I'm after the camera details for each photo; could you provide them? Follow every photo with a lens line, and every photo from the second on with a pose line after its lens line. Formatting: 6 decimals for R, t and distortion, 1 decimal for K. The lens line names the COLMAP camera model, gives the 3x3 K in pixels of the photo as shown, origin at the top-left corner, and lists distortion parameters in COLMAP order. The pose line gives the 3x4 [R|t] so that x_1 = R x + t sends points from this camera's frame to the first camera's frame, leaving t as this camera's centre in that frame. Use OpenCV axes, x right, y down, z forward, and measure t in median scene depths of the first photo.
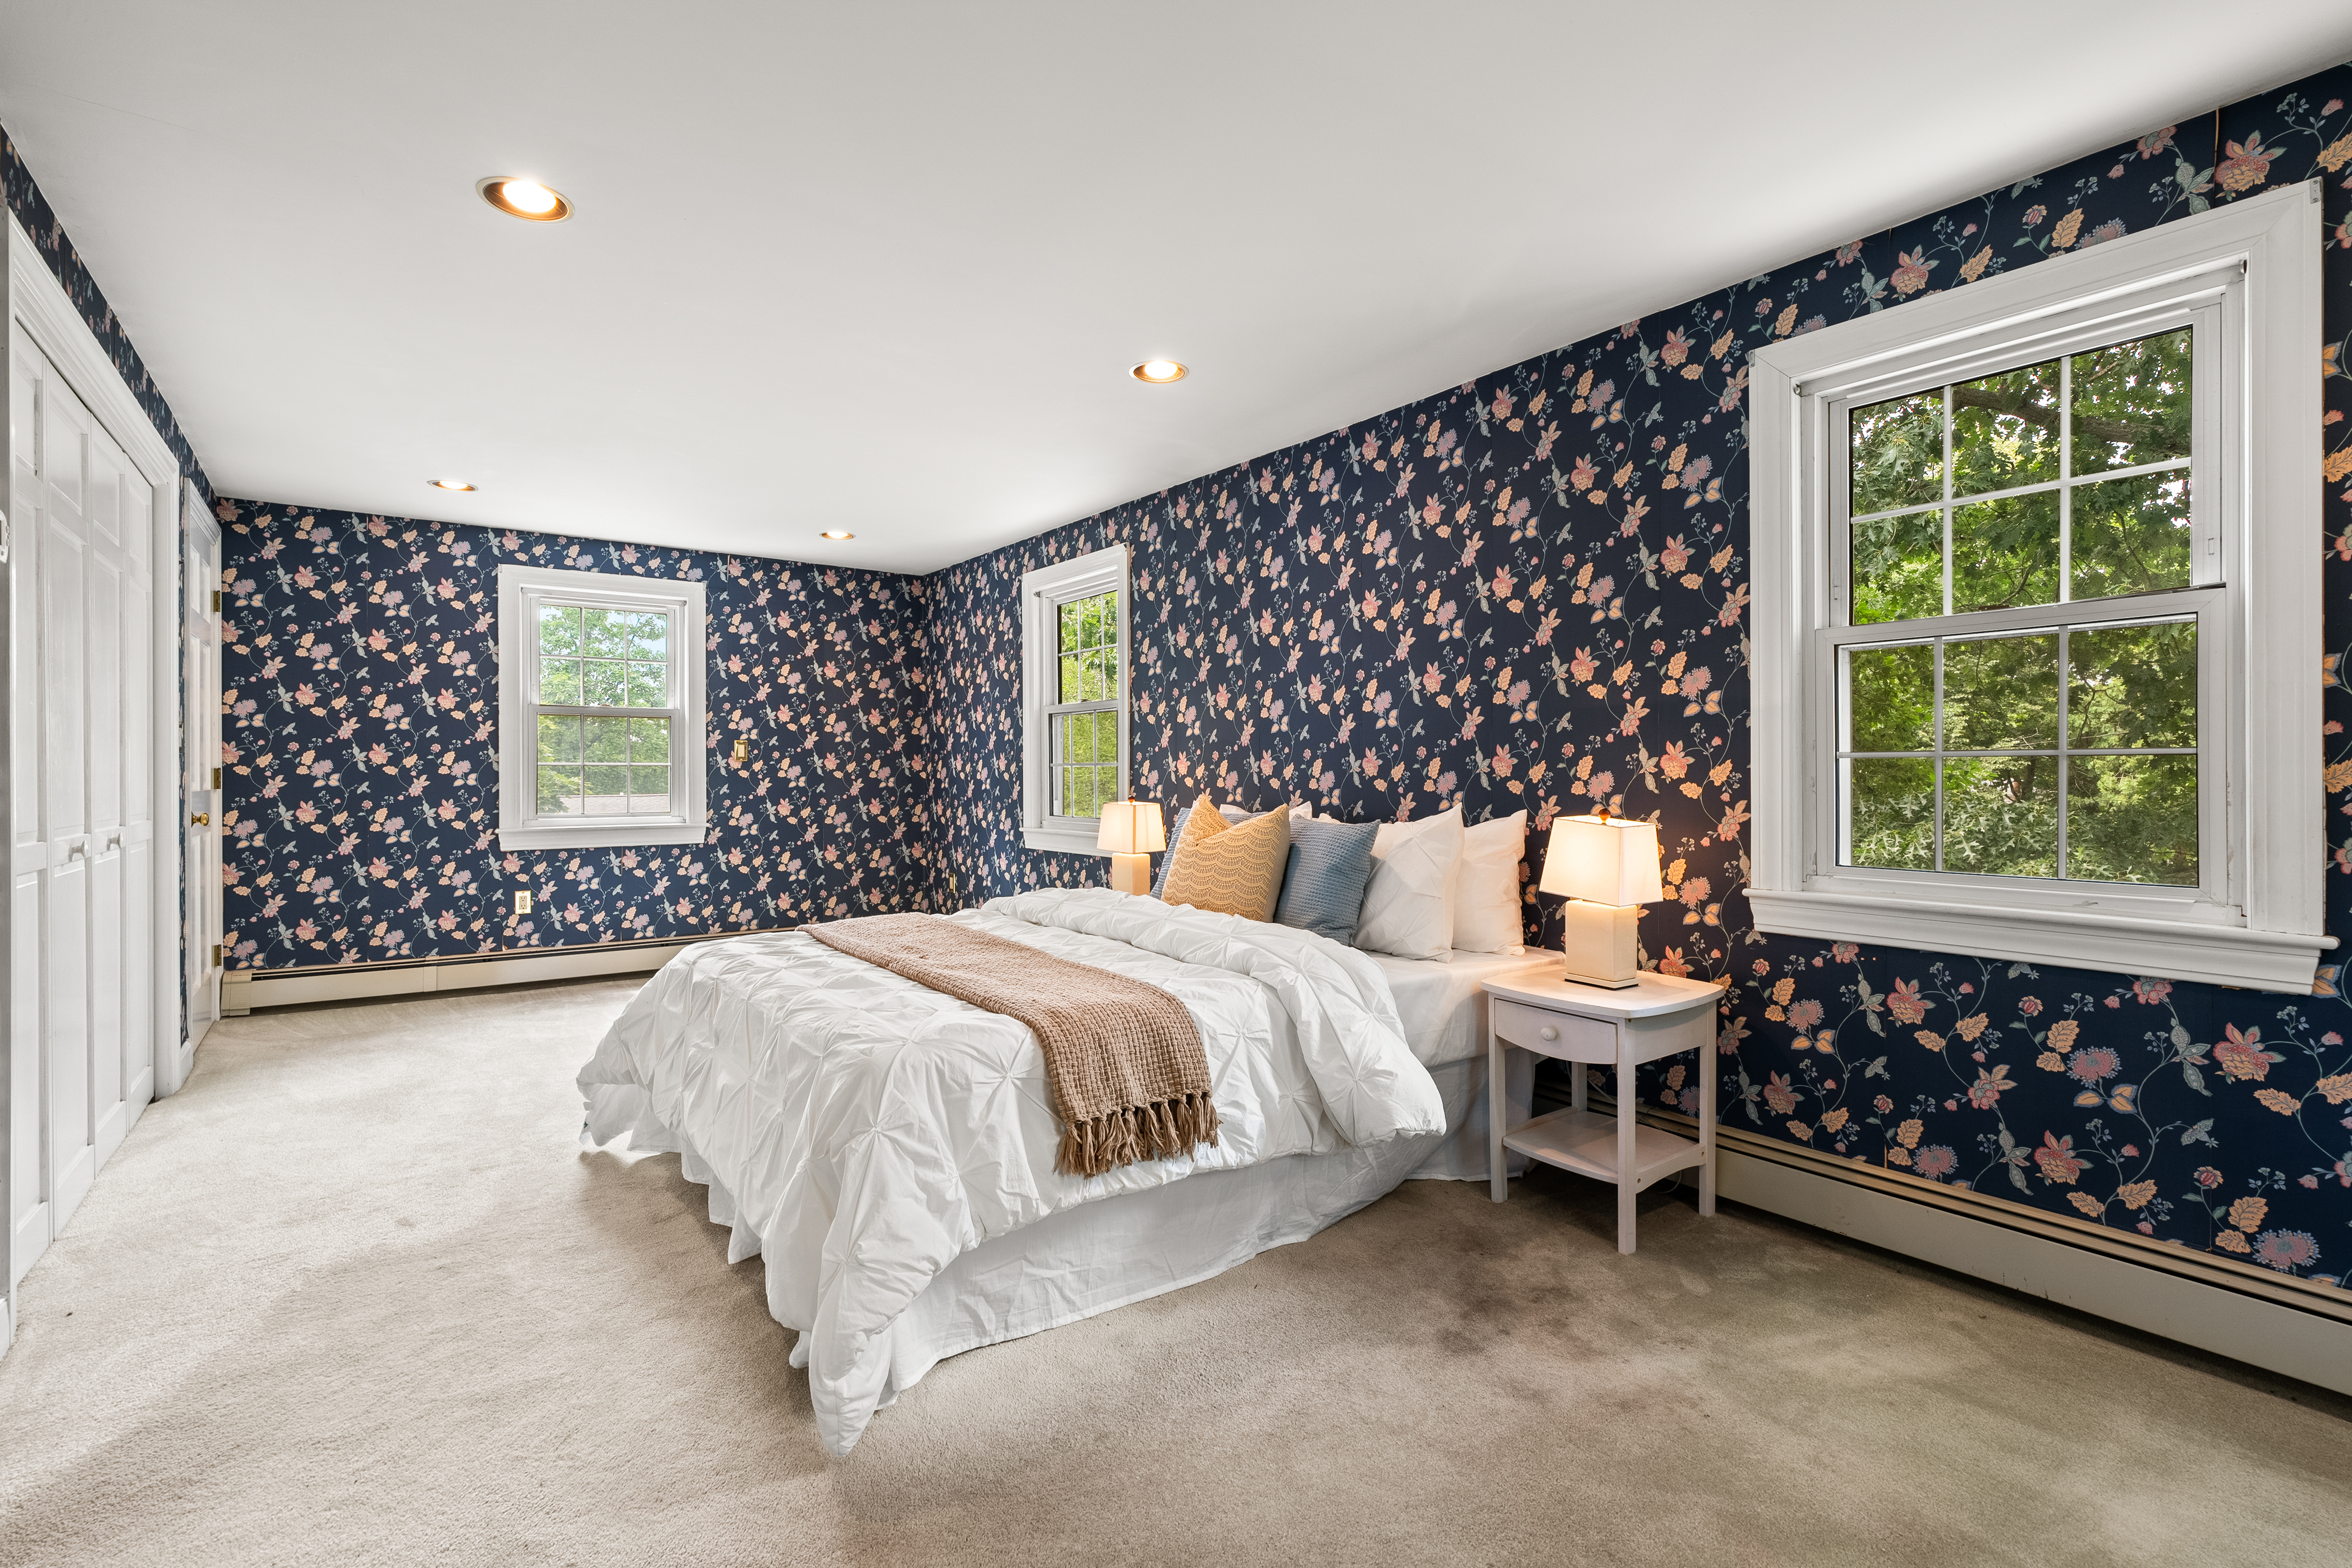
lens RADIAL K [[1067.8, 0, 1176.6], [0, 1067.8, 772.4], [0, 0, 1]] dist [-0.000835, 0.001103]
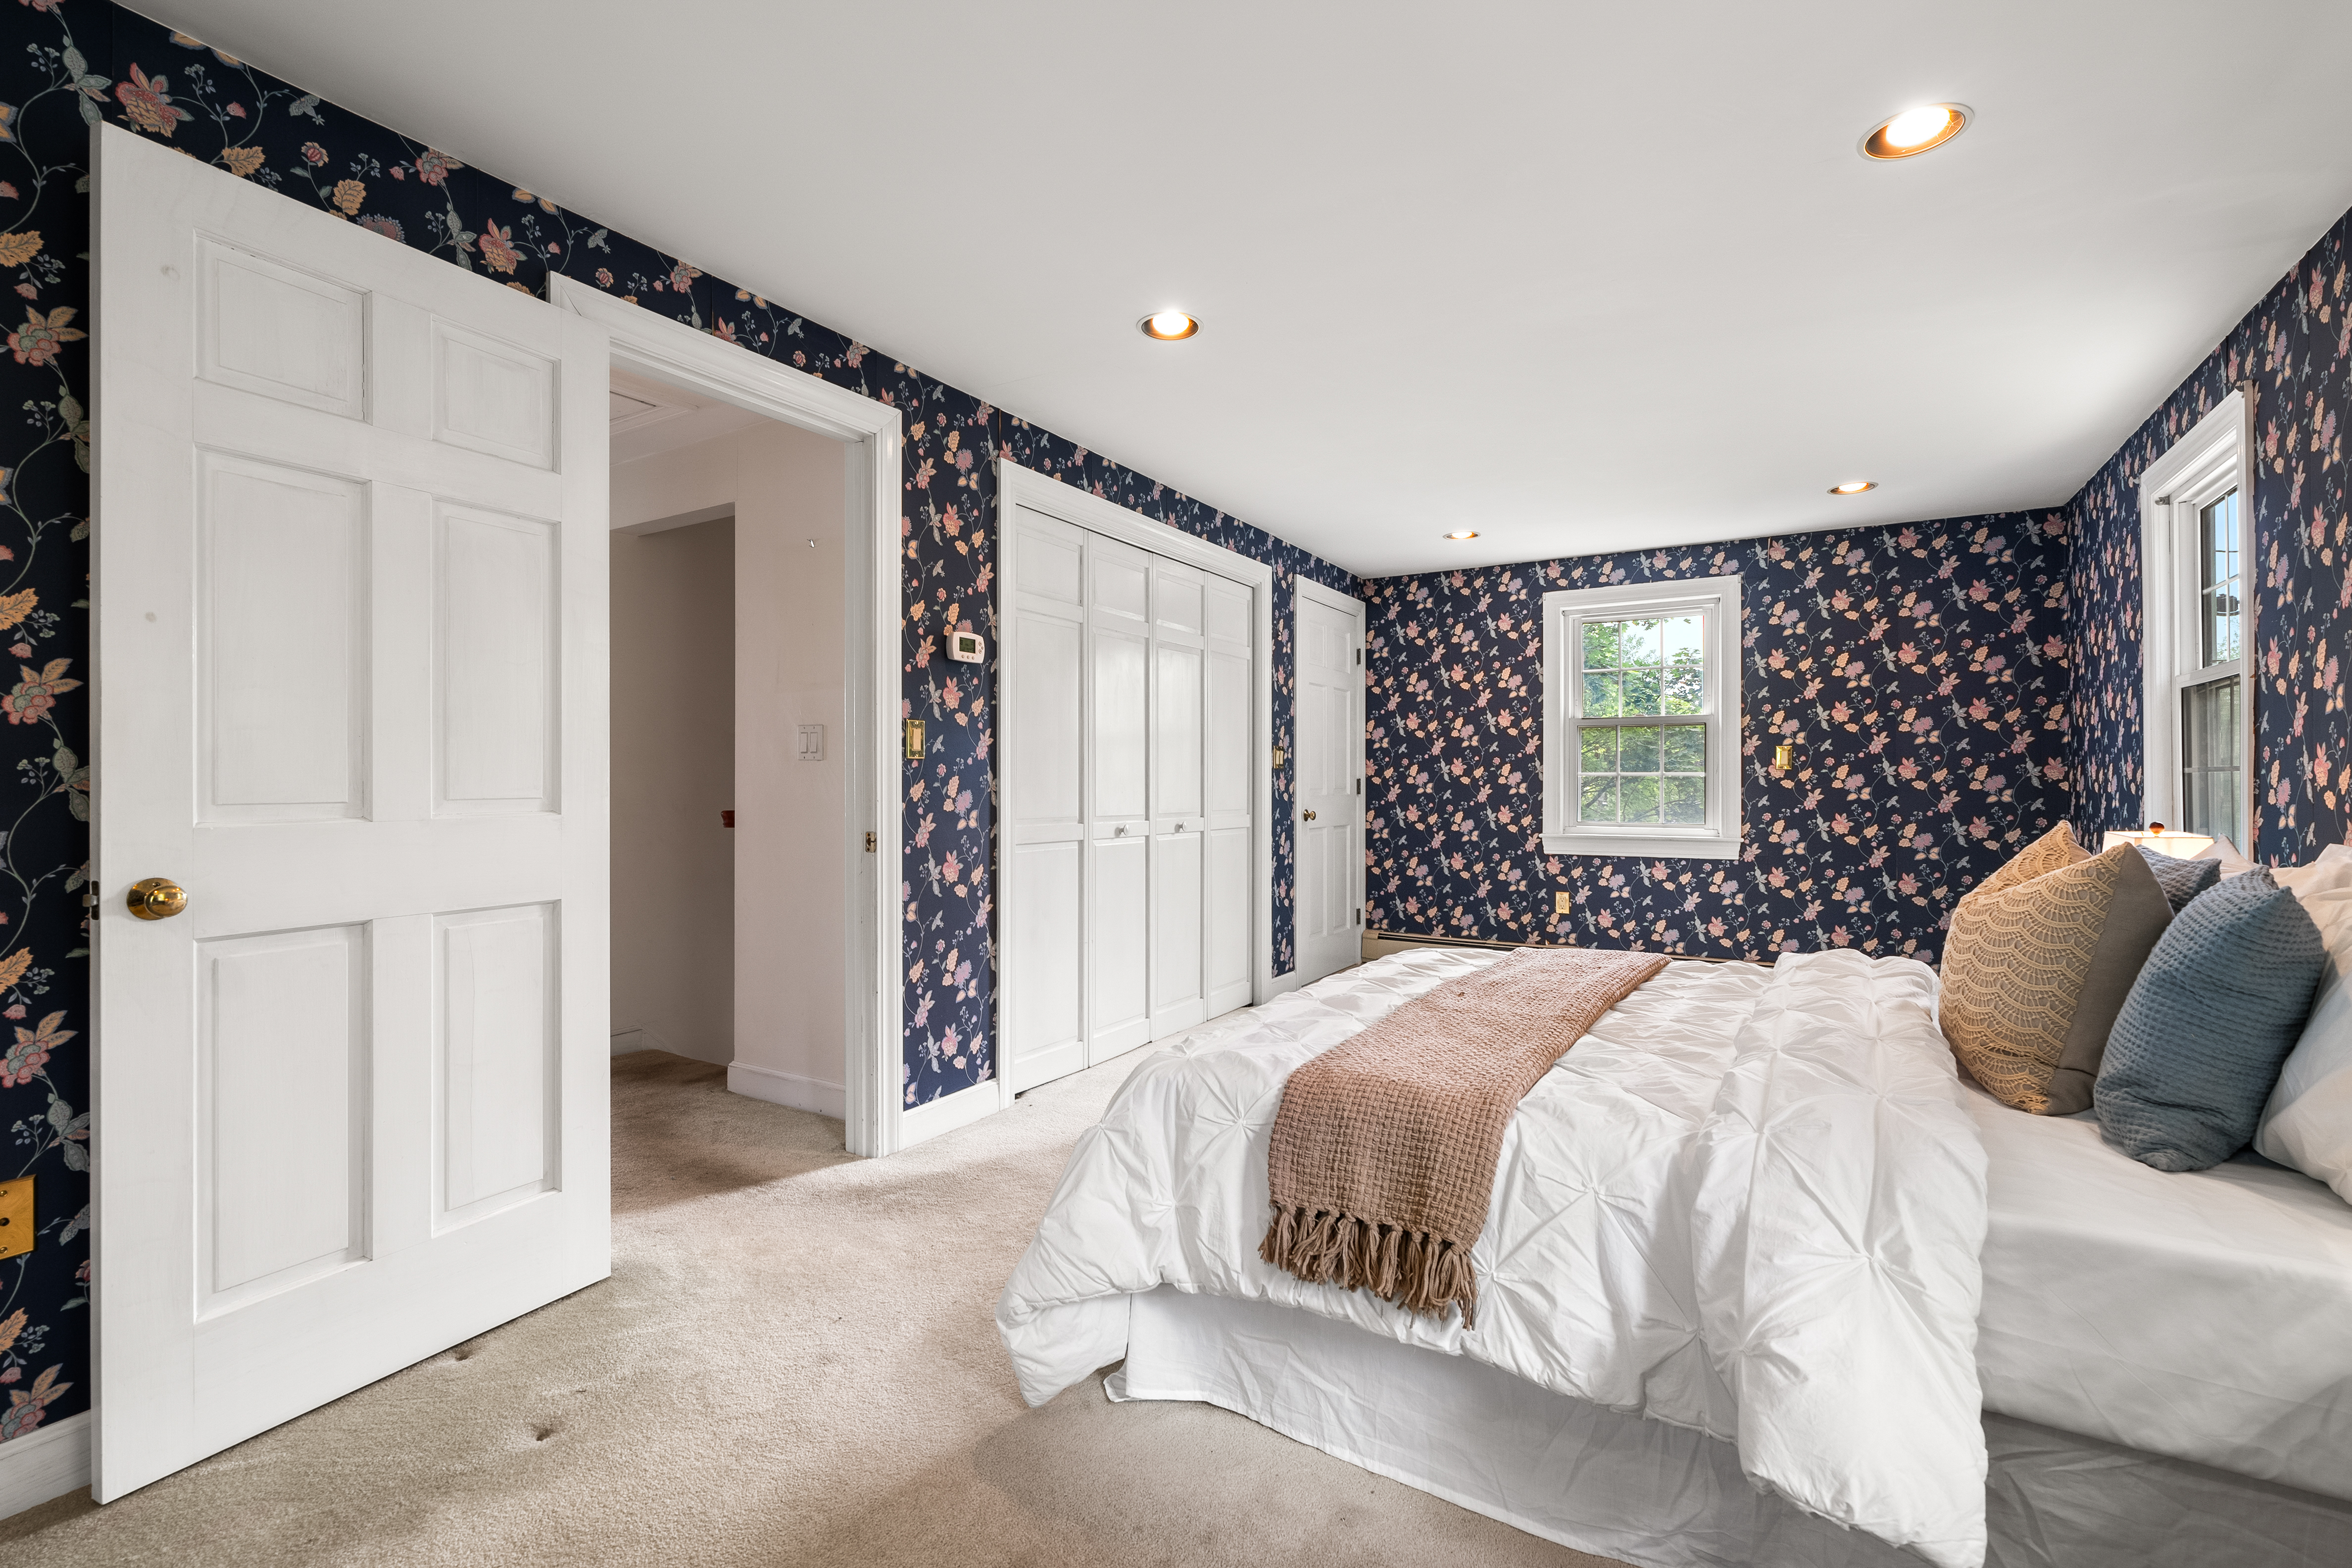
lens RADIAL K [[1067.8, 0, 1167.6], [0, 1067.8, 779.7], [0, 0, 1]] dist [-0.000835, 0.001103]
pose [[0.386313, -0.001914, -0.922366, 0.207109], [-0.000869, 0.999997, -0.002439, 0.000460], [0.922367, 0.001744, 0.386310, 0.195149]]
